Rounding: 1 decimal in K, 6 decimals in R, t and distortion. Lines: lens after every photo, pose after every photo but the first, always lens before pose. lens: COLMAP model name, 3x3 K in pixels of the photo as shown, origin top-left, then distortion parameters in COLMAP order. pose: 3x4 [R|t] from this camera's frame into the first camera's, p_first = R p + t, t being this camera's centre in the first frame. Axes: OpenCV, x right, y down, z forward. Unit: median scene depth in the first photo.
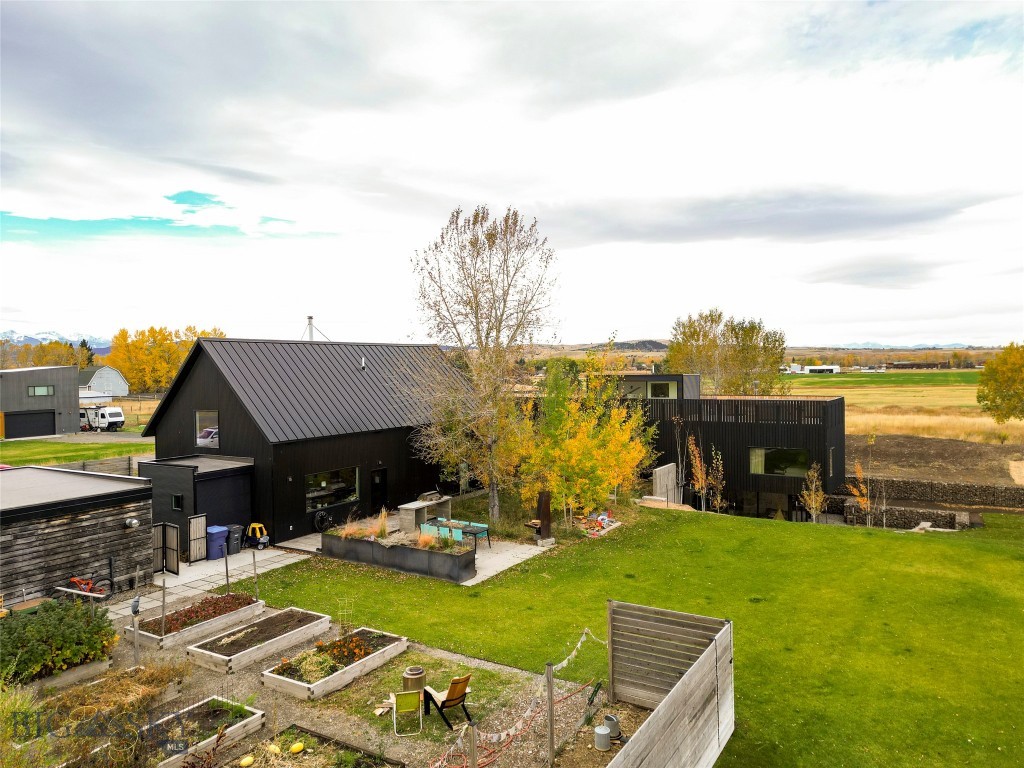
lens RADIAL K [[718.8, 0, 512.5], [0, 718.8, 386.3], [0, 0, 1]] dist [0.099727, -0.108612]
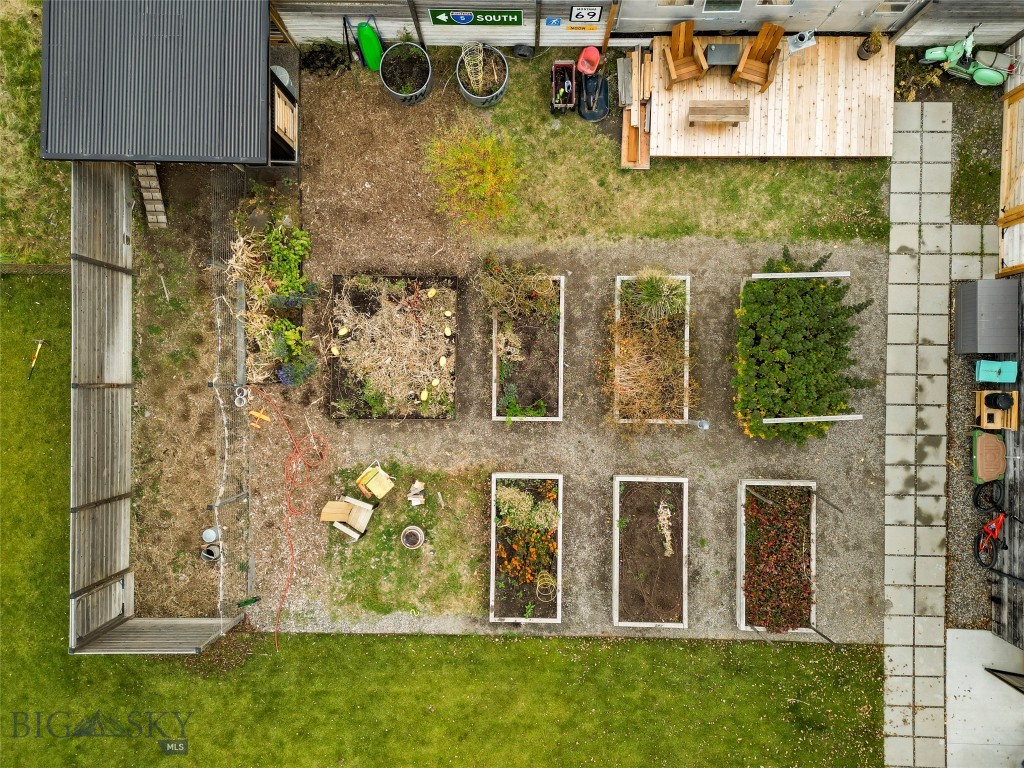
lens RADIAL K [[718.8, 0, 512.5], [0, 718.8, 386.3], [0, 0, 1]] dist [0.099727, -0.108612]
pose [[-0.855964, 0.515776, 0.036076, -0.170530], [0.018791, -0.038696, 0.999074, -0.252347], [0.516694, 0.855849, 0.023430, 0.376703]]
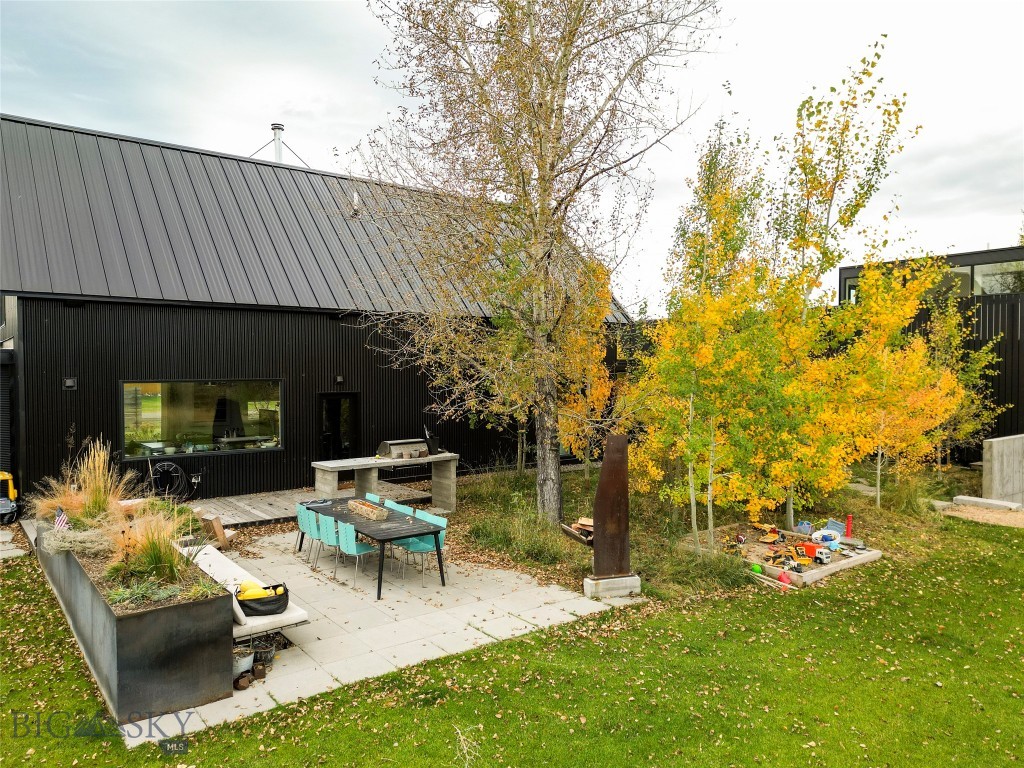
lens RADIAL K [[718.8, 0, 512.5], [0, 718.8, 386.3], [0, 0, 1]] dist [0.099727, -0.108612]
pose [[0.931469, 0.023247, -0.363077, 0.096349], [-0.022789, 0.999725, 0.005547, 0.094488], [0.363106, 0.003107, 0.931743, 0.518469]]
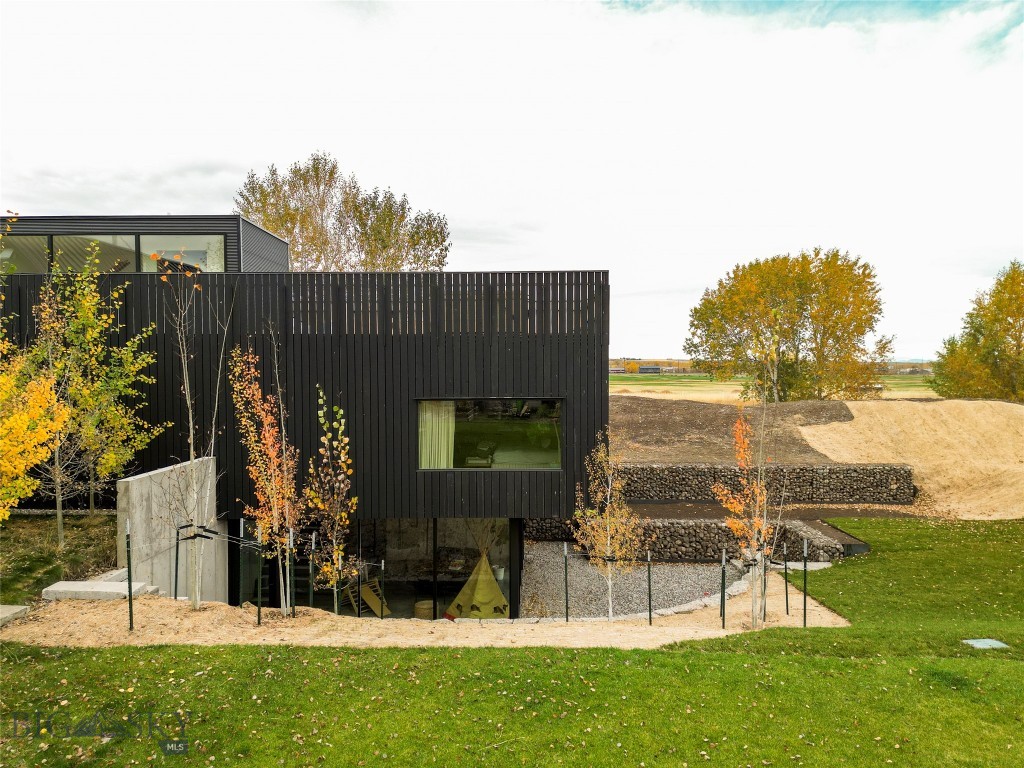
lens RADIAL K [[718.8, 0, 512.5], [0, 718.8, 386.3], [0, 0, 1]] dist [0.099727, -0.108612]
pose [[0.863180, 0.001415, 0.504895, 0.197812], [0.003467, 0.999956, -0.008730, 0.087400], [-0.504885, 0.009286, 0.863137, 0.714573]]
